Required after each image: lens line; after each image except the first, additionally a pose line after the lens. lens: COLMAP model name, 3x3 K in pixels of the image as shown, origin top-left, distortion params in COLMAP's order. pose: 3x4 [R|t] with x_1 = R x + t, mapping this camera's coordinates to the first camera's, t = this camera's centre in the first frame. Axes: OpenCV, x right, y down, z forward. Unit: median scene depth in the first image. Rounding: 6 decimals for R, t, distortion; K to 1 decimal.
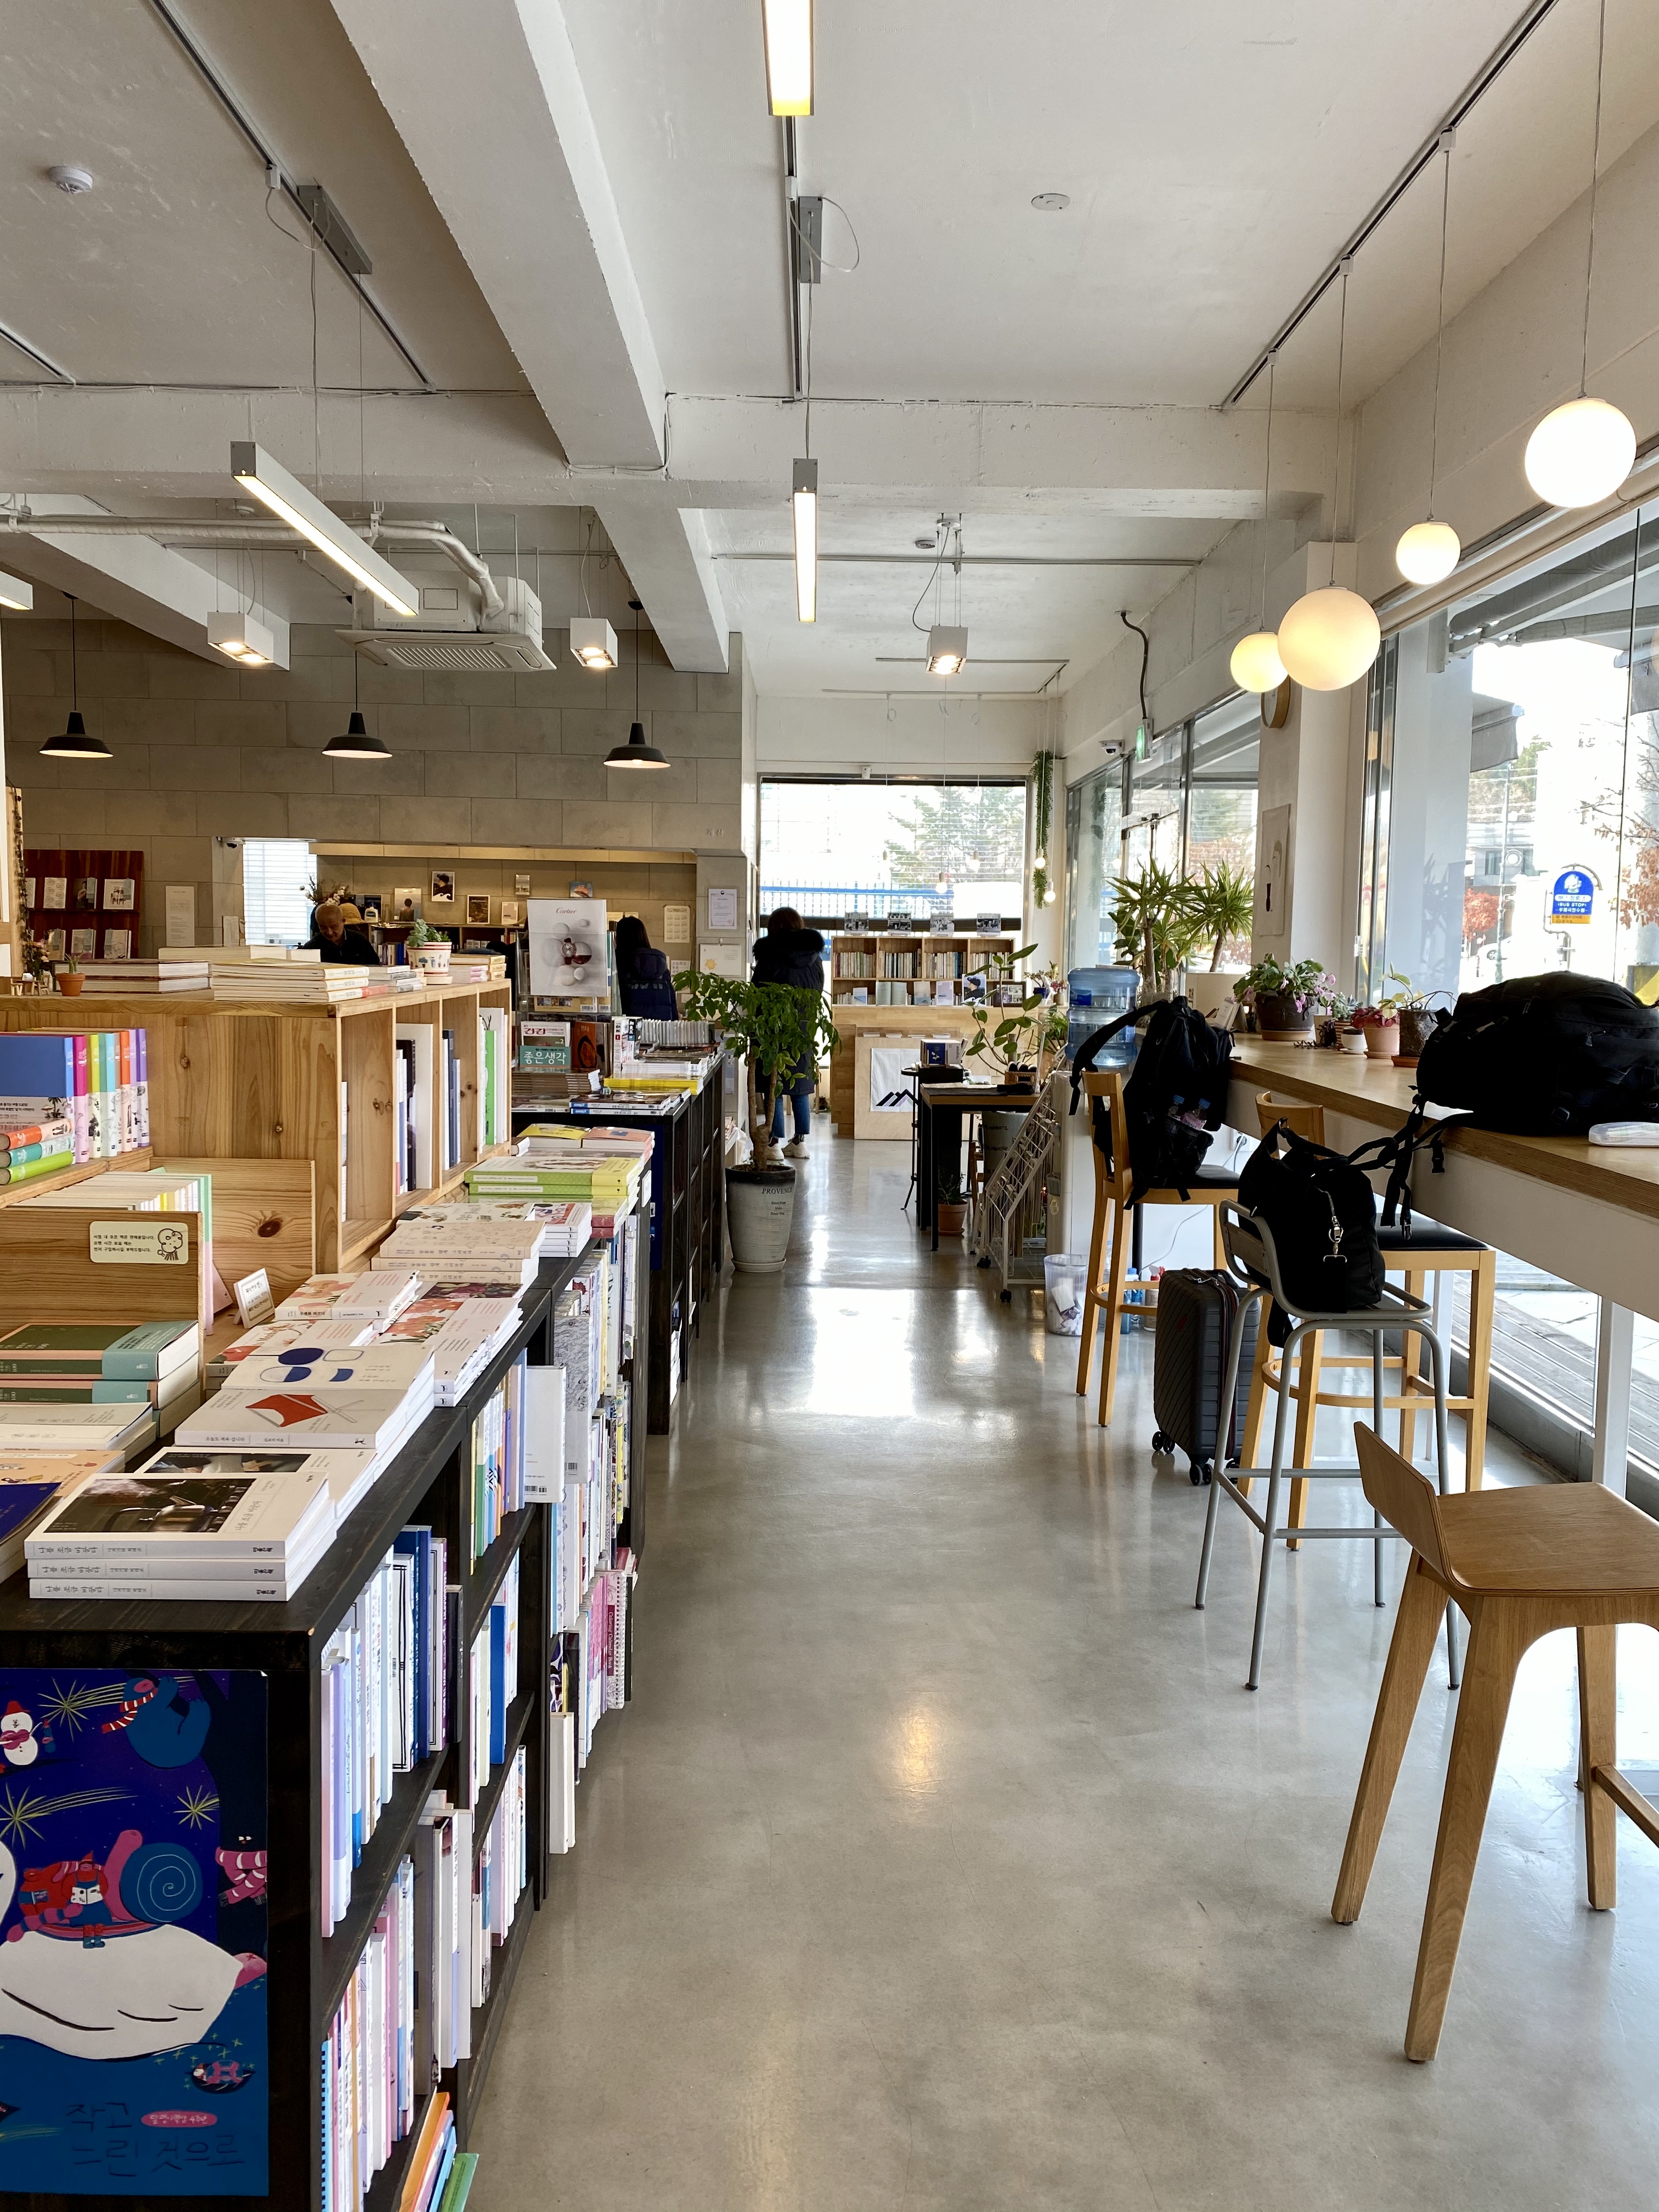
lens RADIAL K [[1727.2, 0, 829.5], [0, 1727.2, 1106.0], [0, 0, 1]] dist [0.008805, 0.005223]
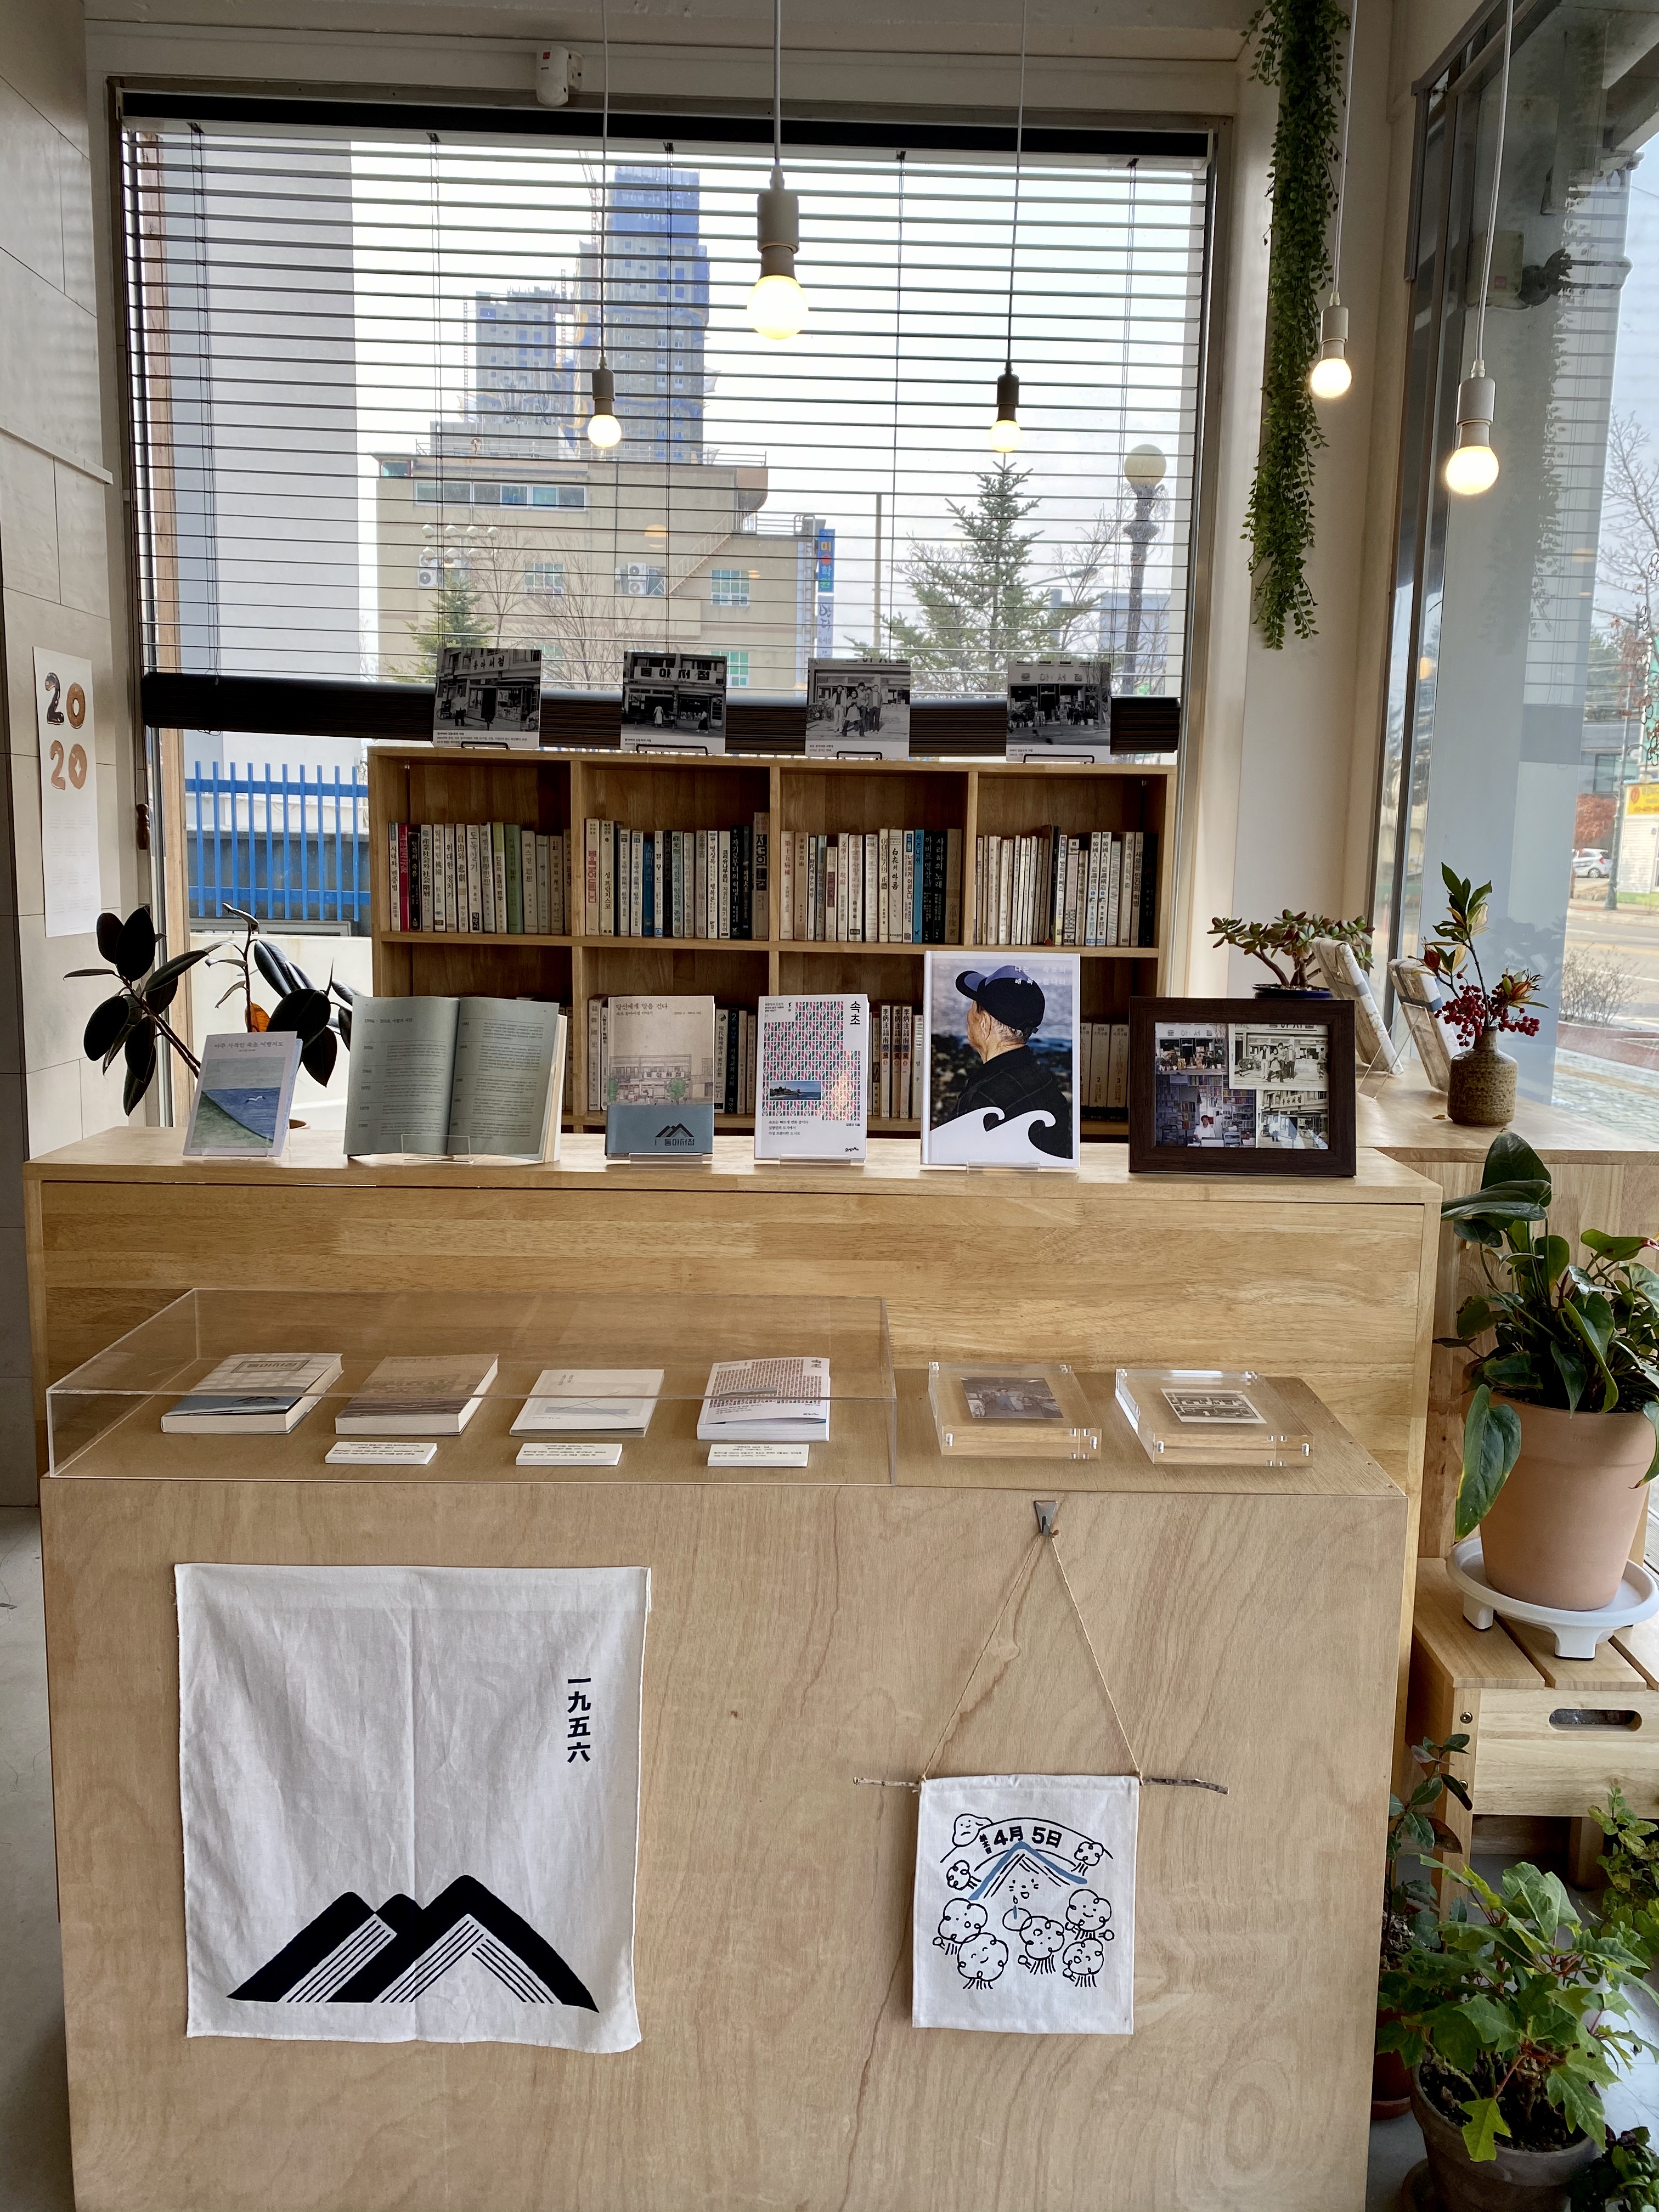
lens RADIAL K [[1727.2, 0, 829.5], [0, 1727.2, 1106.0], [0, 0, 1]] dist [0.008805, 0.005223]
pose [[0.999970, 0.007482, 0.001925, 0.061563], [-0.007575, 0.998518, 0.053884, -0.063963], [-0.001519, -0.053897, 0.998545, 0.764387]]
